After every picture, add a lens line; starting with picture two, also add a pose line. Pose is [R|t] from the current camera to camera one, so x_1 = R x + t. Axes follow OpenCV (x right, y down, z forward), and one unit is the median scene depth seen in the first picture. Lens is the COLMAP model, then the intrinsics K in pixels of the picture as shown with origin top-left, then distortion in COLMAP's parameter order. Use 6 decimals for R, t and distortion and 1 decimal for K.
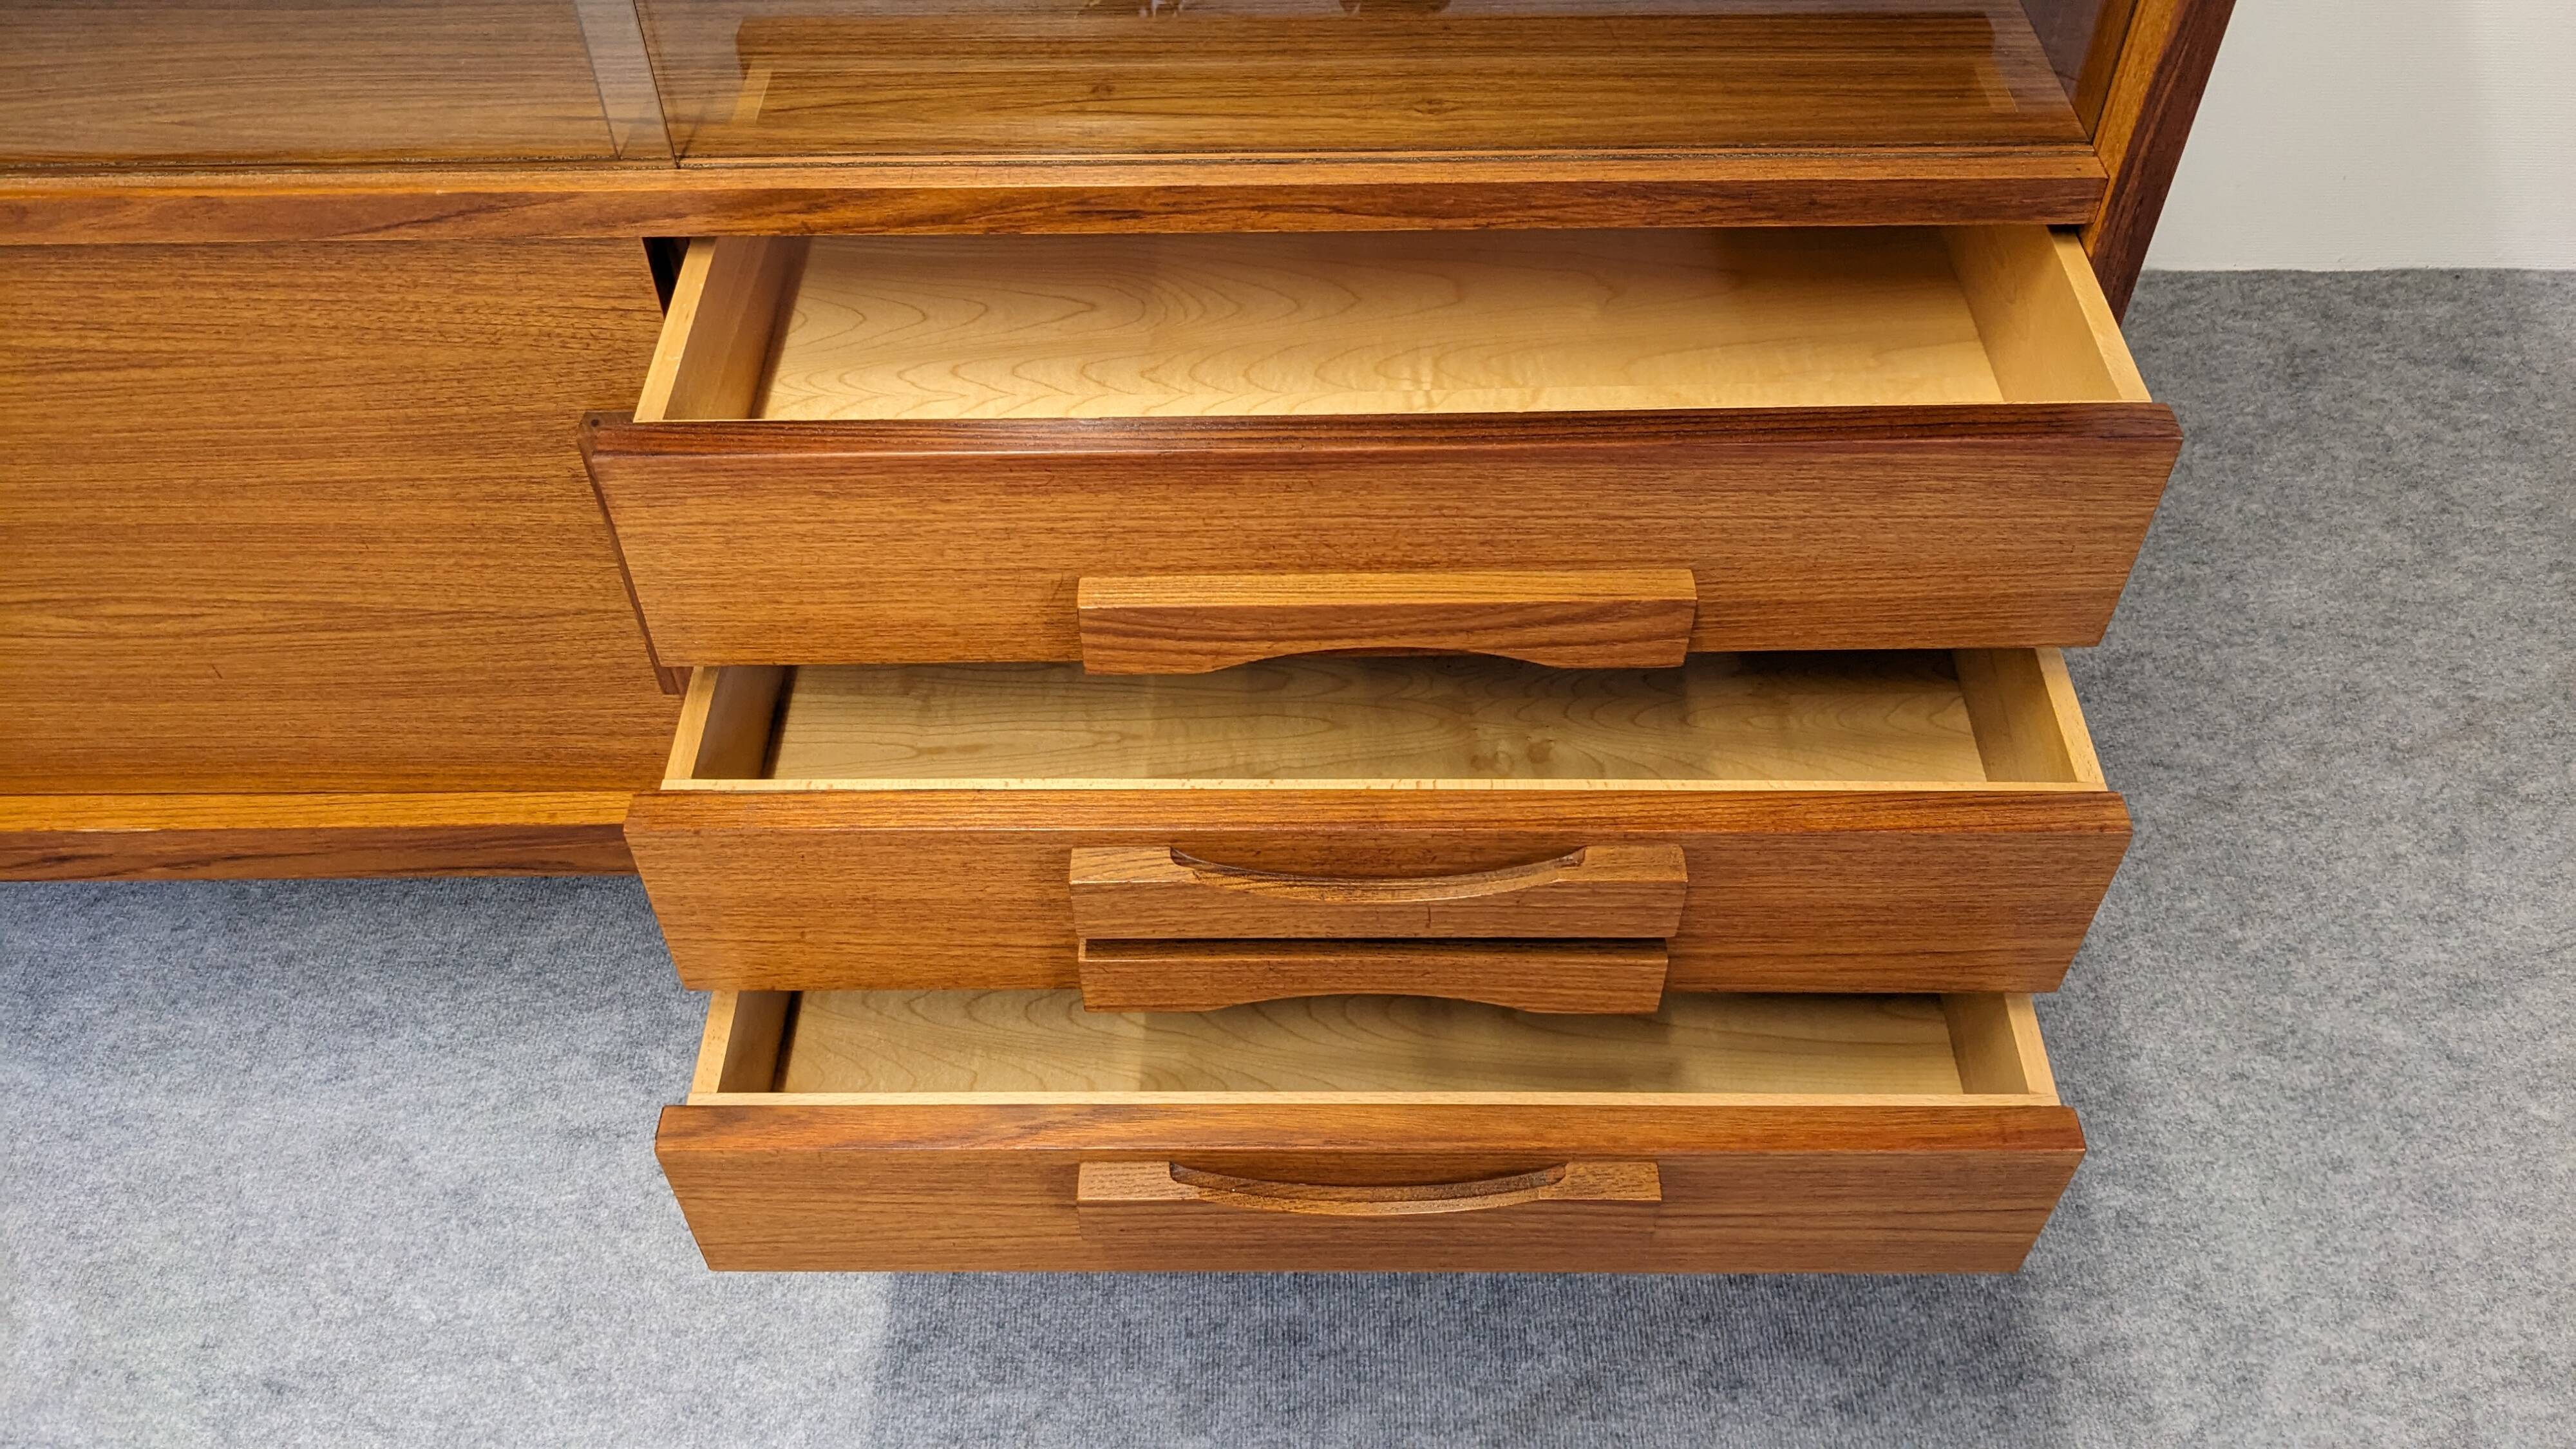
lens RADIAL K [[2051.0, 0, 1273.6], [0, 2051.0, 723.7], [0, 0, 1]] dist [0.056001, -0.096339]
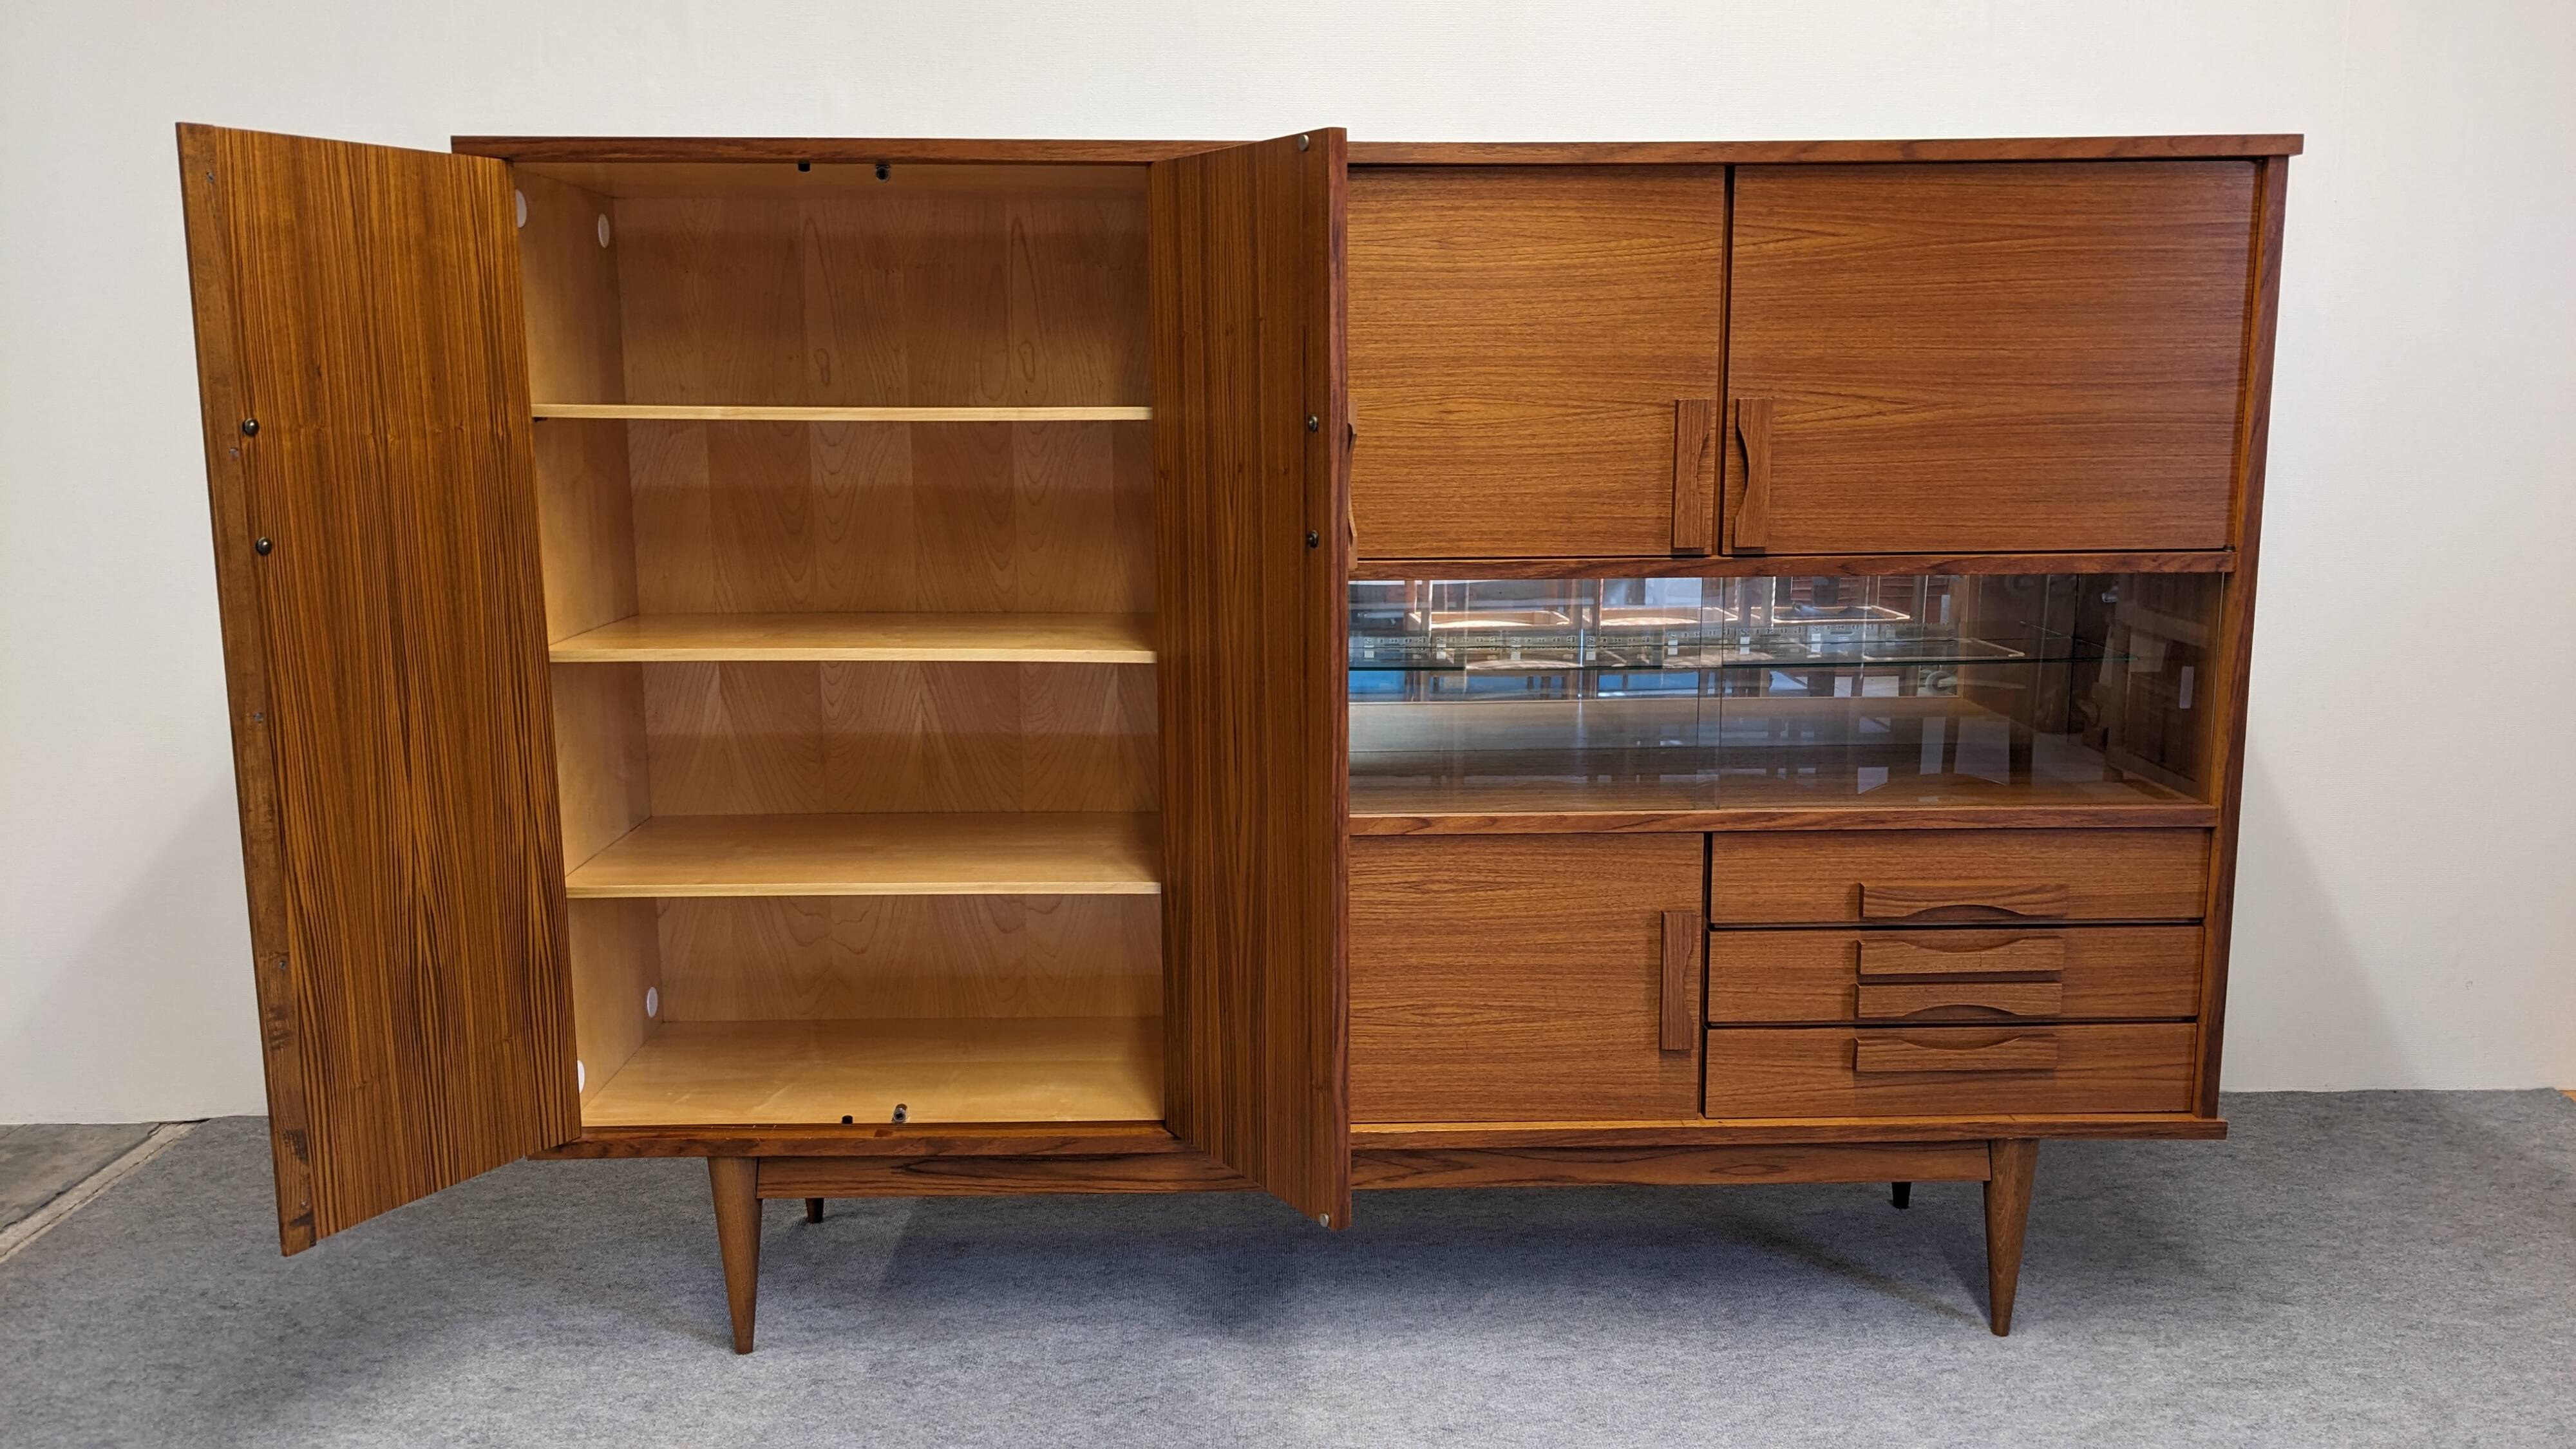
lens RADIAL K [[2051.0, 0, 1281.9], [0, 2051.0, 727.3], [0, 0, 1]] dist [0.056001, -0.096339]
pose [[0.999780, 0.001672, 0.020907, -0.723840], [0.011480, 0.790605, -0.612219, 1.046950], [-0.017553, 0.612324, 0.790412, -0.998916]]
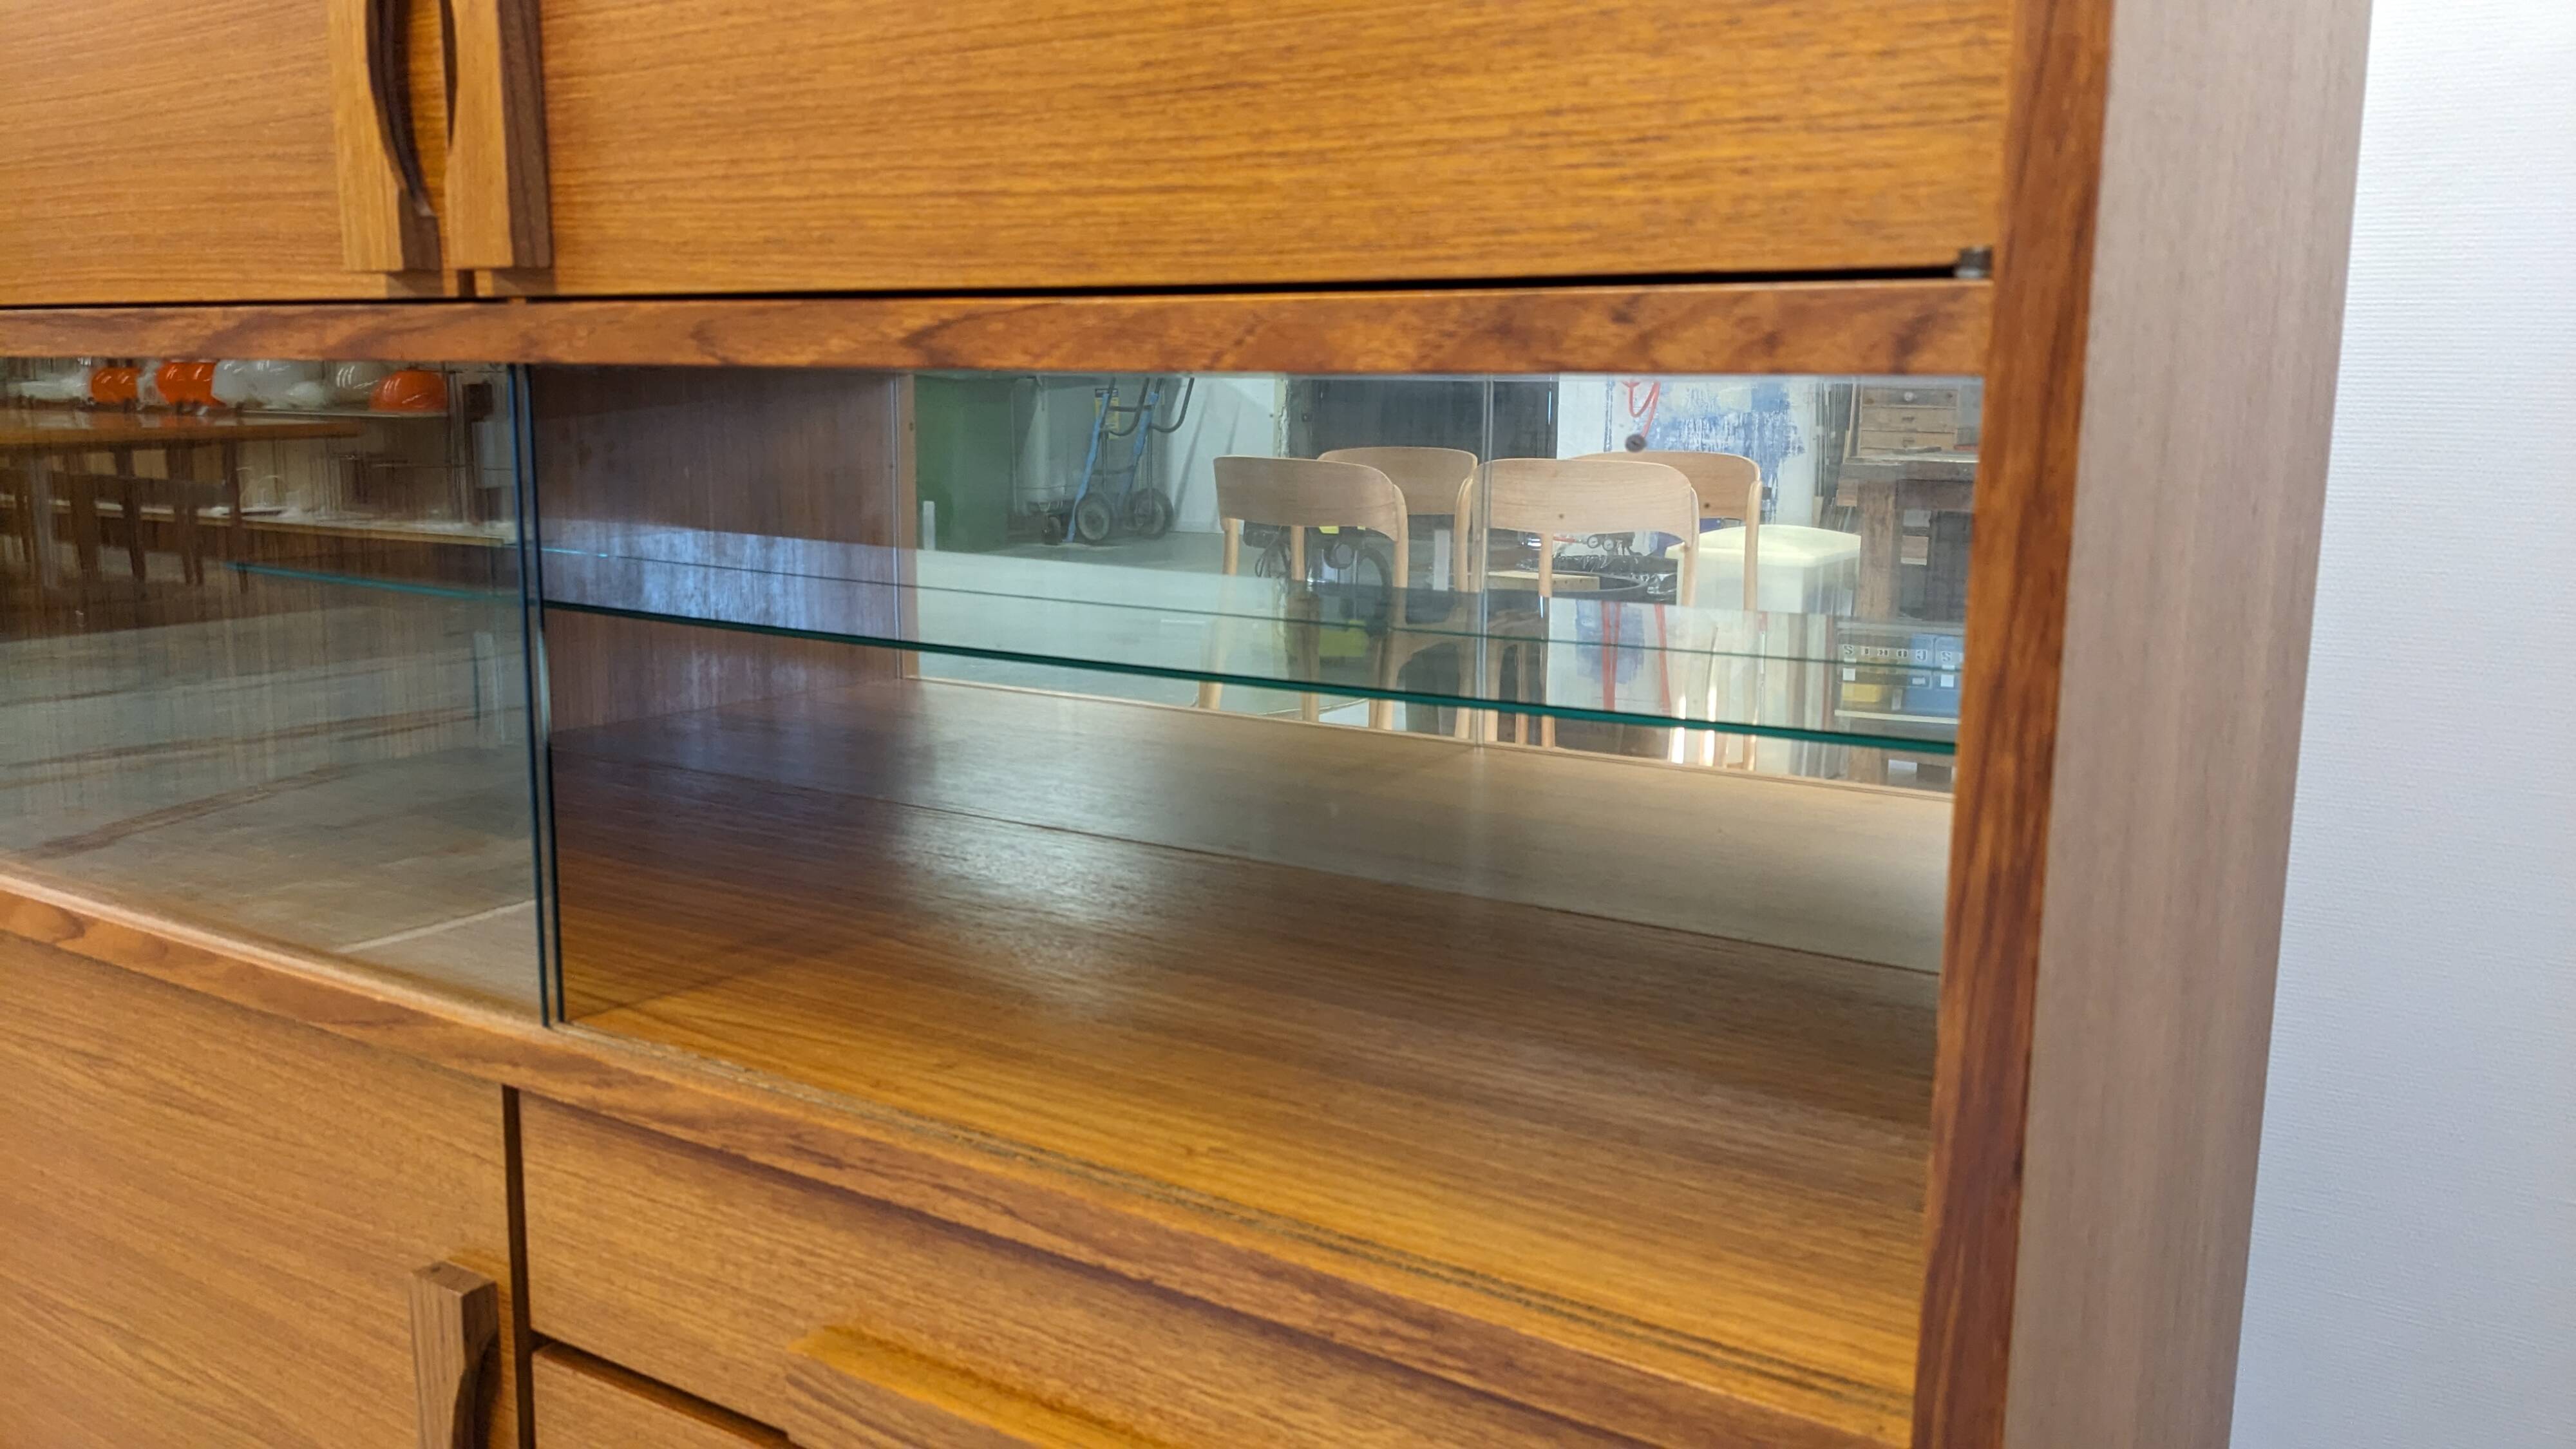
lens RADIAL K [[2051.0, 0, 1264.3], [0, 2051.0, 719.4], [0, 0, 1]] dist [0.056001, -0.096339]
pose [[0.831164, 0.112447, -0.544538, 0.416769], [-0.421152, 0.766740, -0.484501, -0.029552], [0.363038, 0.632033, 0.684644, 0.249385]]
